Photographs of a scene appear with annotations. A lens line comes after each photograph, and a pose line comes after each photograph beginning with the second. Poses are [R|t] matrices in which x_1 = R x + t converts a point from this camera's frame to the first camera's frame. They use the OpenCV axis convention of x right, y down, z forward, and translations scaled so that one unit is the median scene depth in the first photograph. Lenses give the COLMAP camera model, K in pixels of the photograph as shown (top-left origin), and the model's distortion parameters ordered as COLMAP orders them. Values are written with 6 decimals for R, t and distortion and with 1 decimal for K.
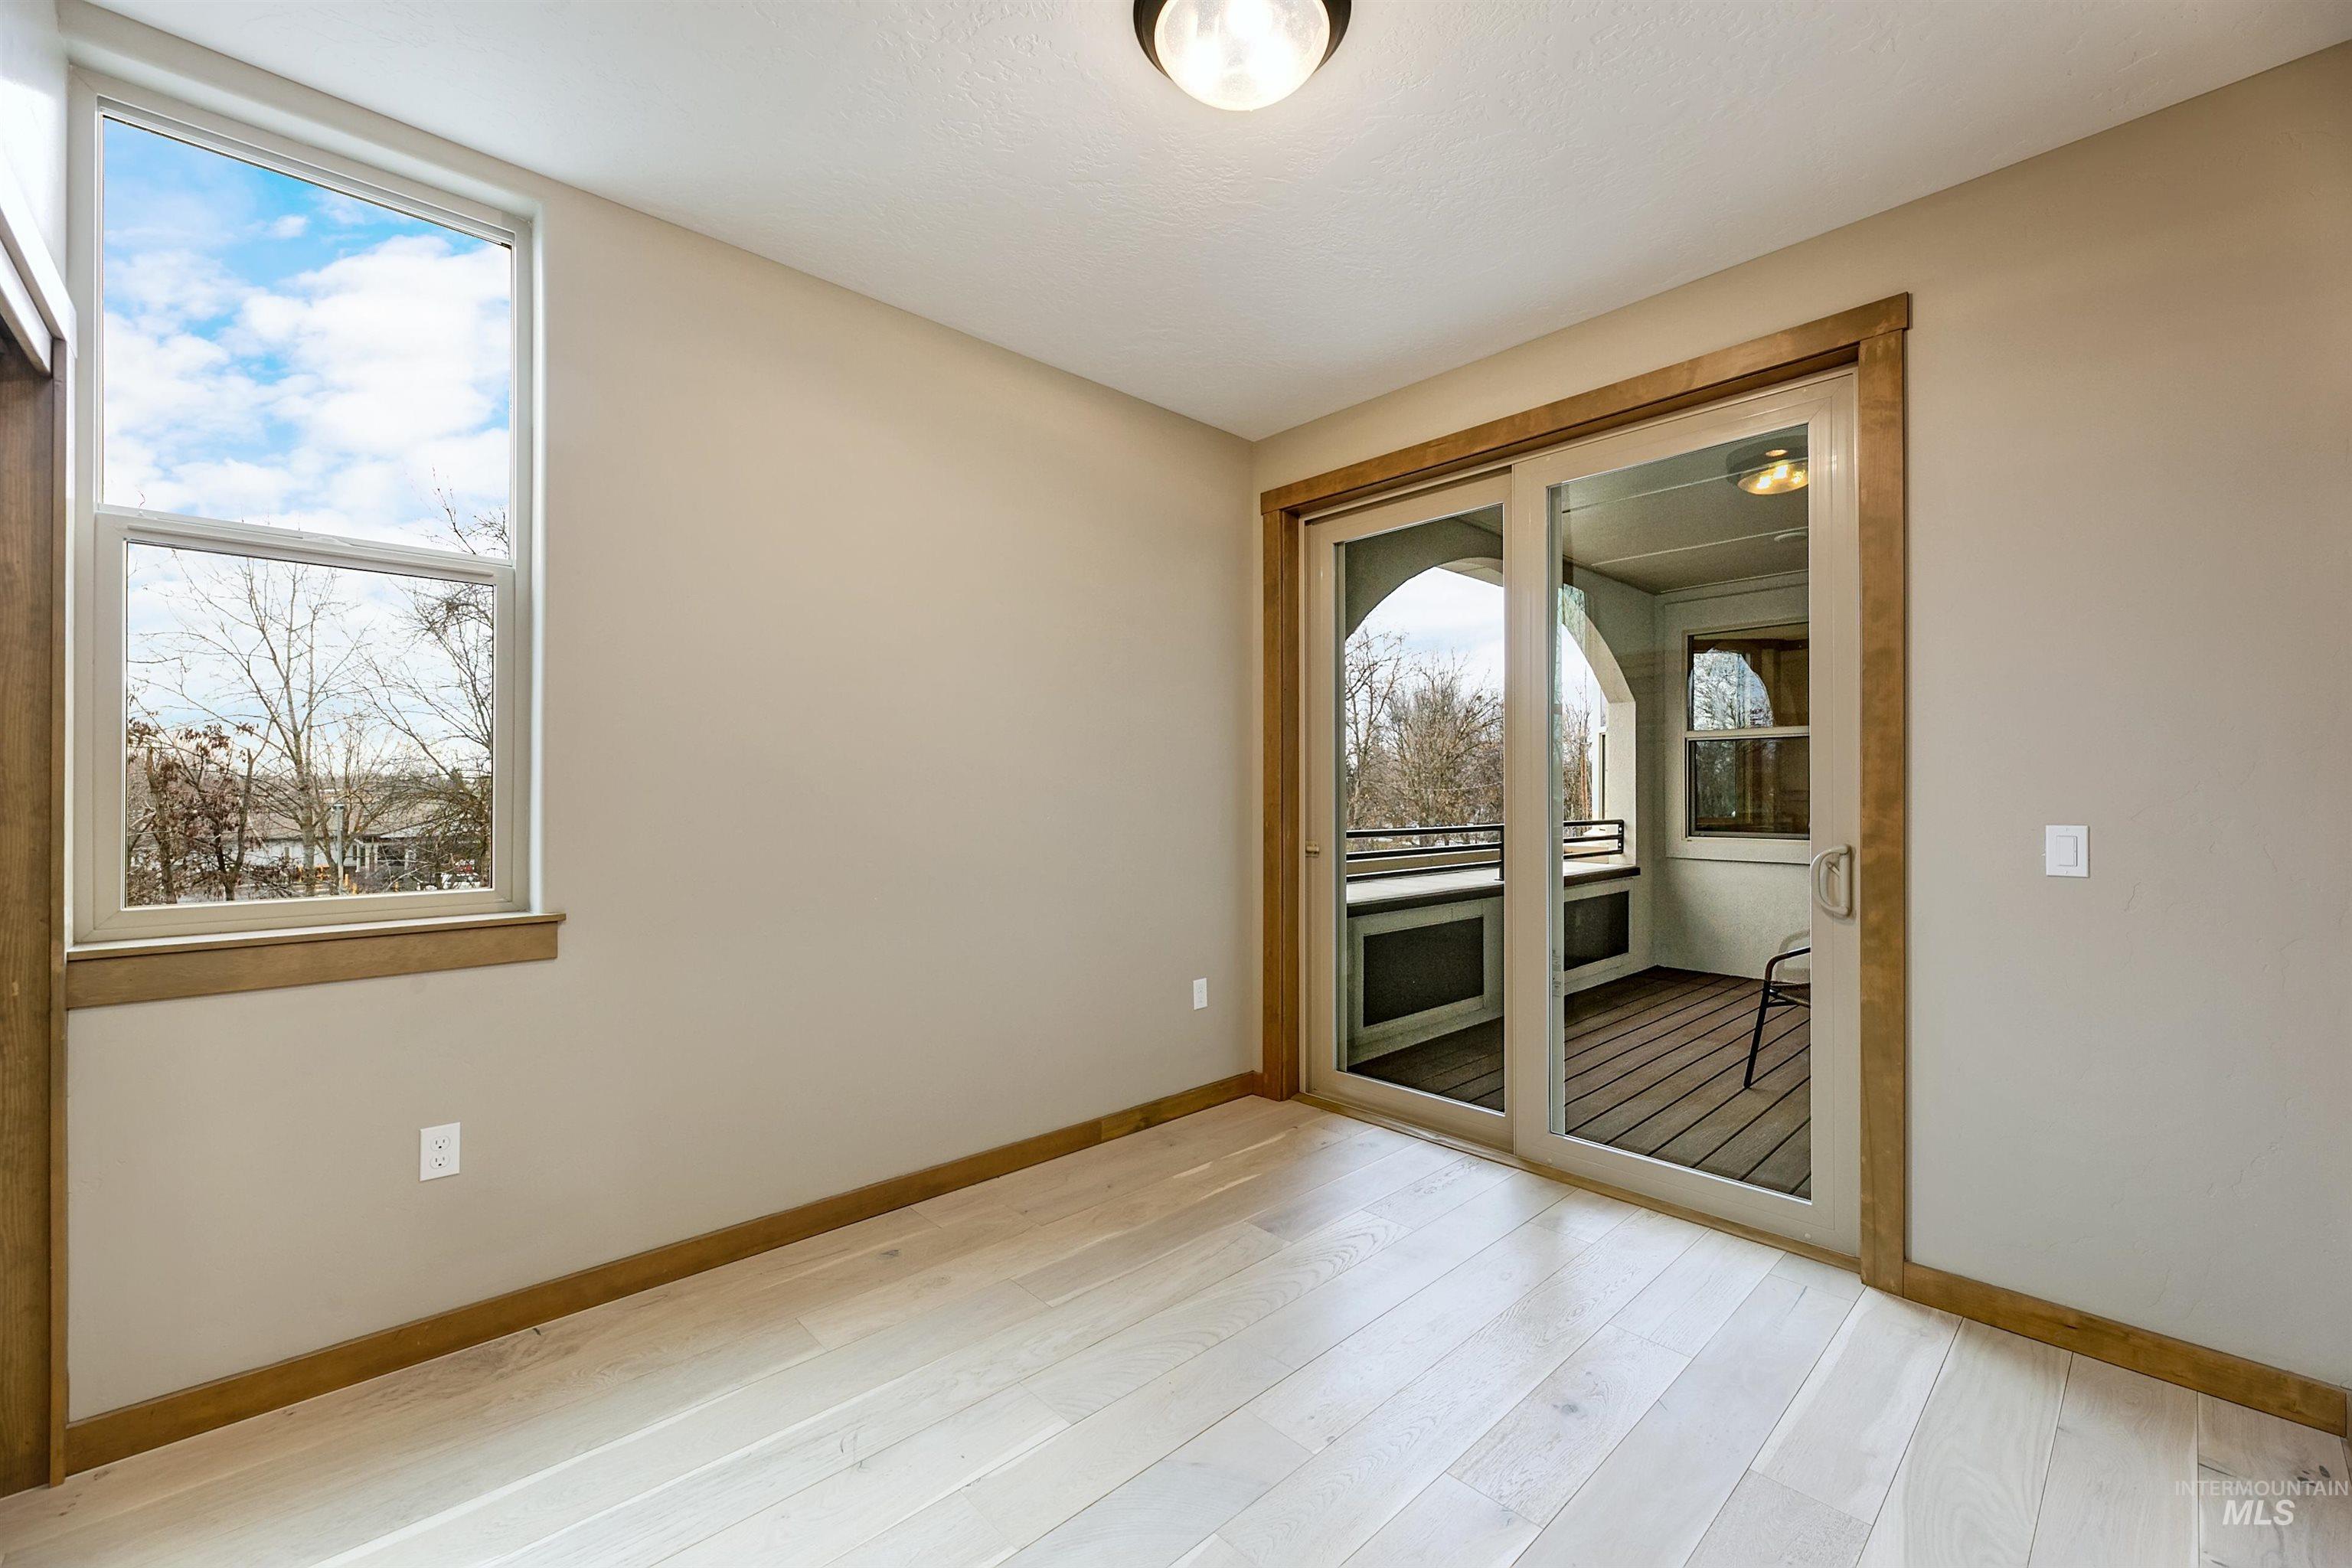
lens RADIAL K [[944.1, 0, 1179.6], [0, 944.1, 792.7], [0, 0, 1]] dist [0.002331, 0.000260]
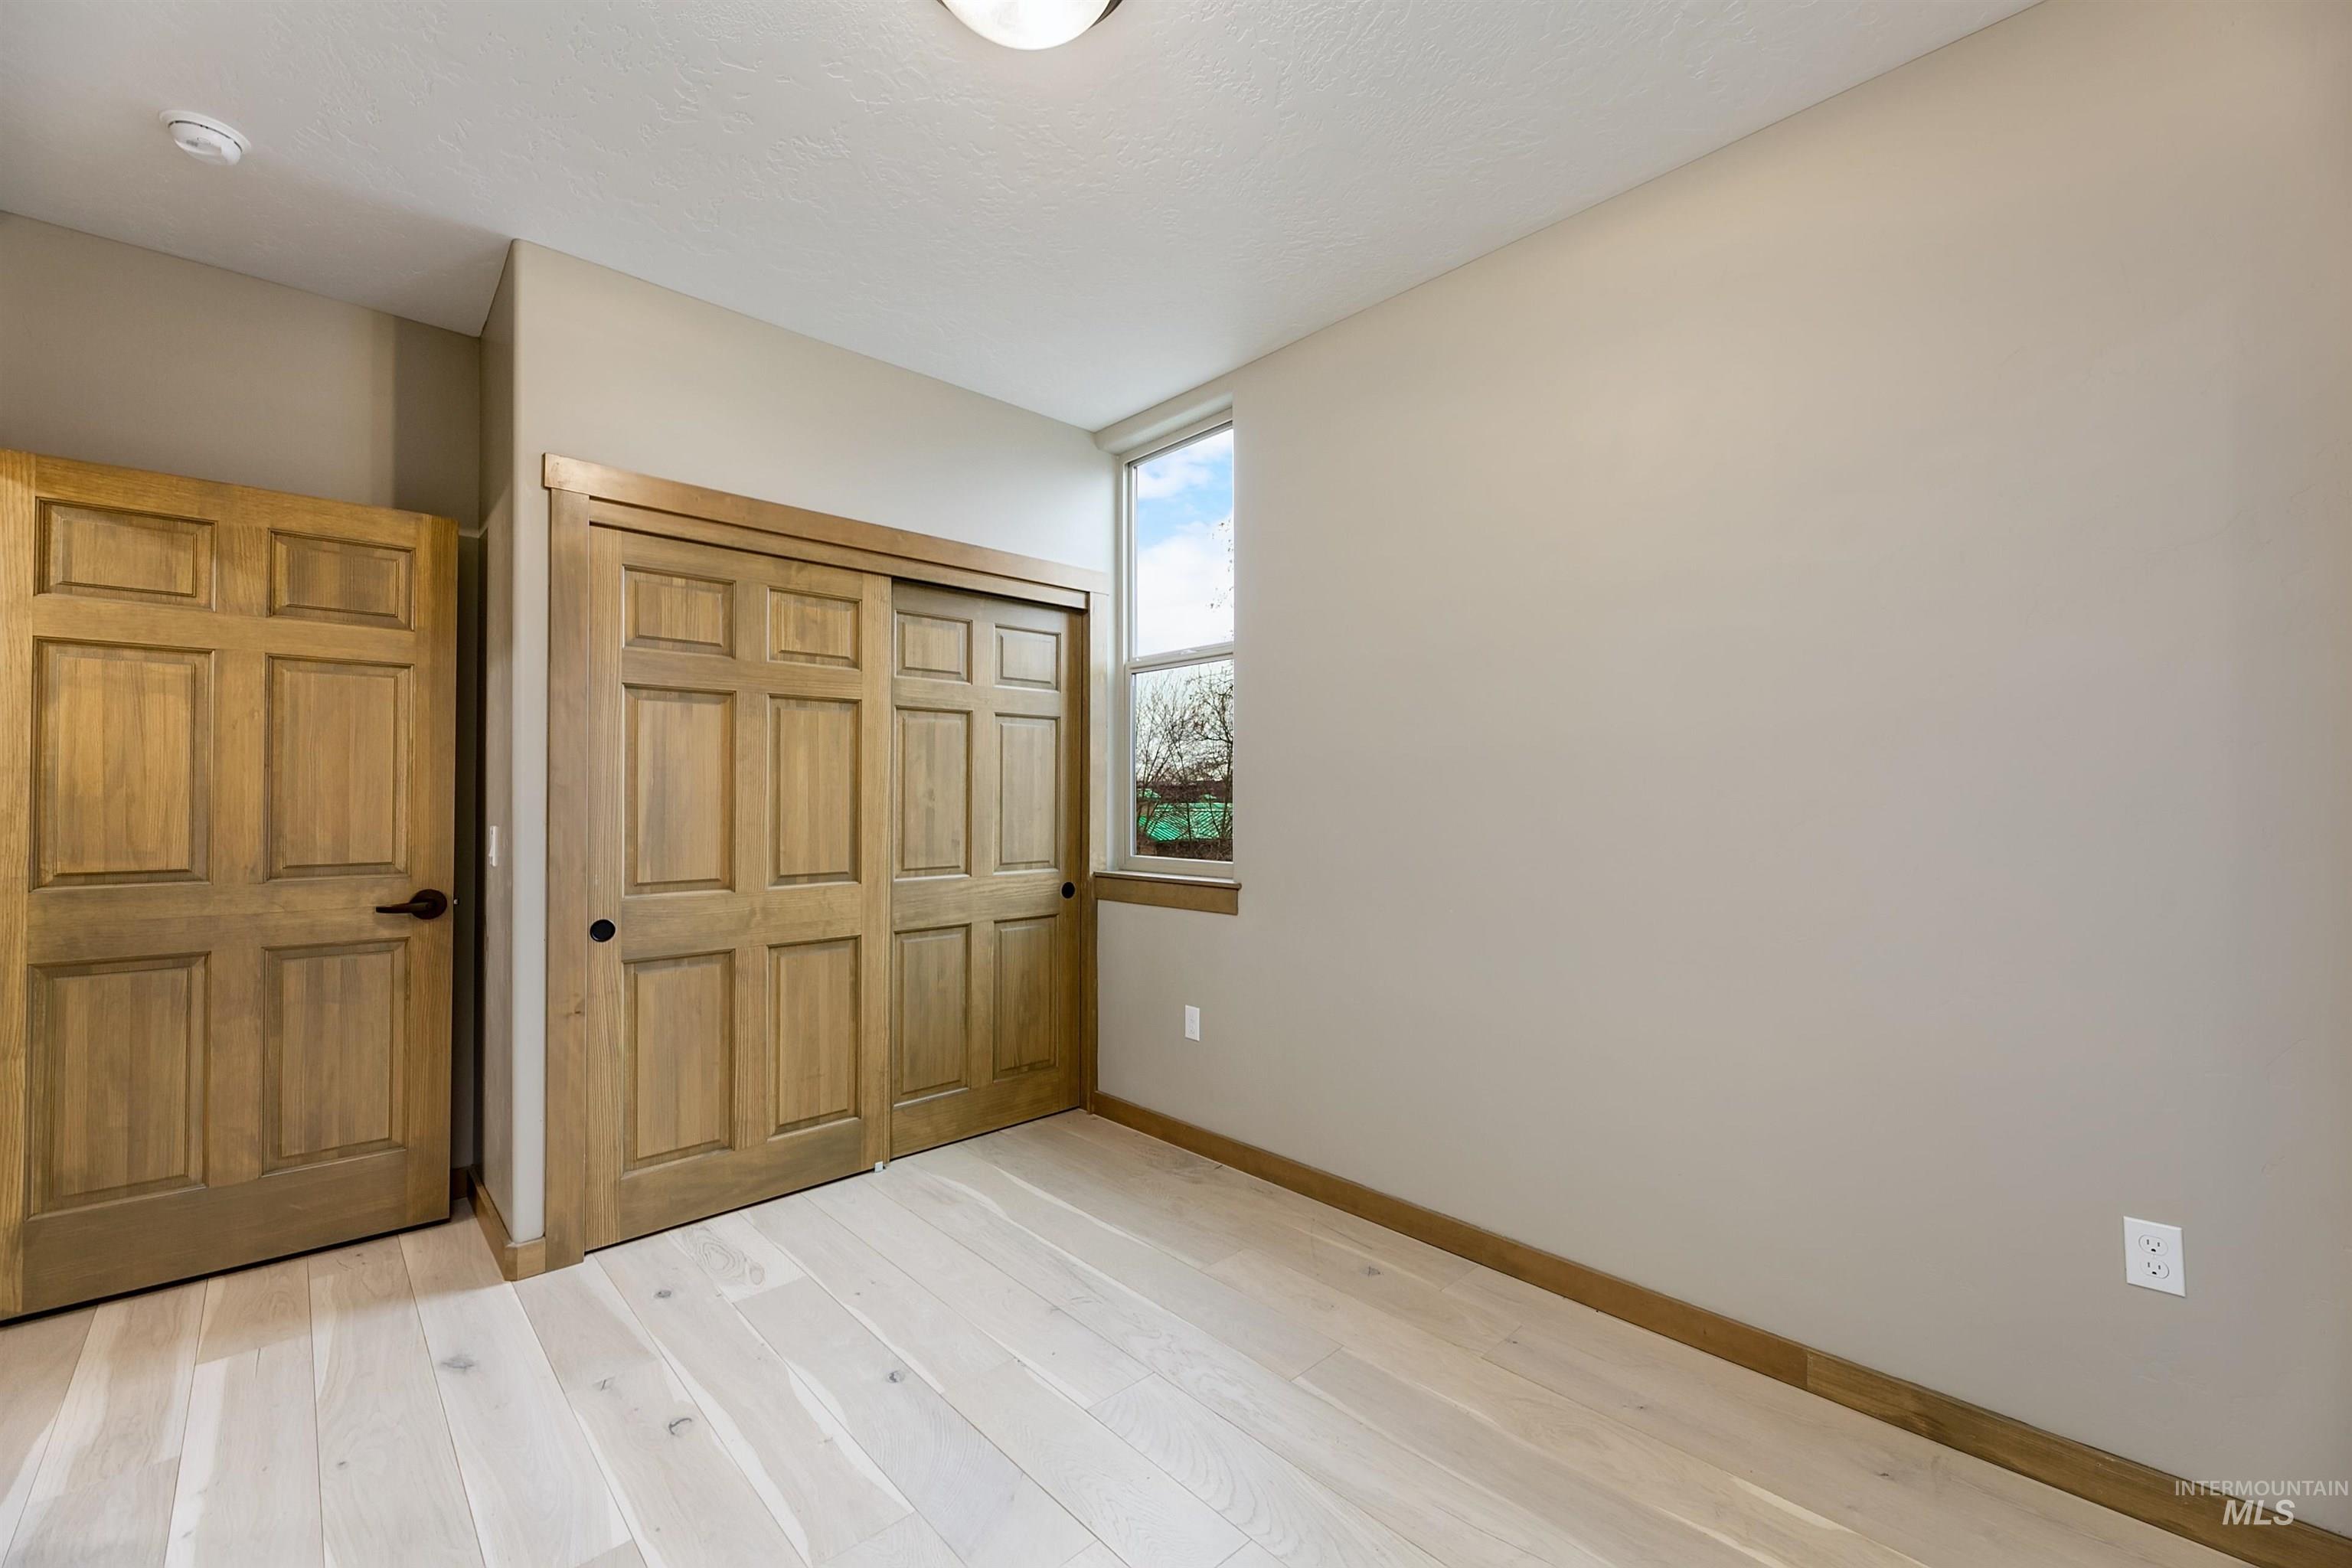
lens RADIAL K [[944.1, 0, 1179.6], [0, 944.1, 792.7], [0, 0, 1]] dist [0.002331, 0.000260]
pose [[0.002530, -0.009348, -0.999953, 0.741394], [0.001934, 0.999954, -0.009343, 0.004116], [0.999995, -0.001911, 0.002548, 0.883696]]
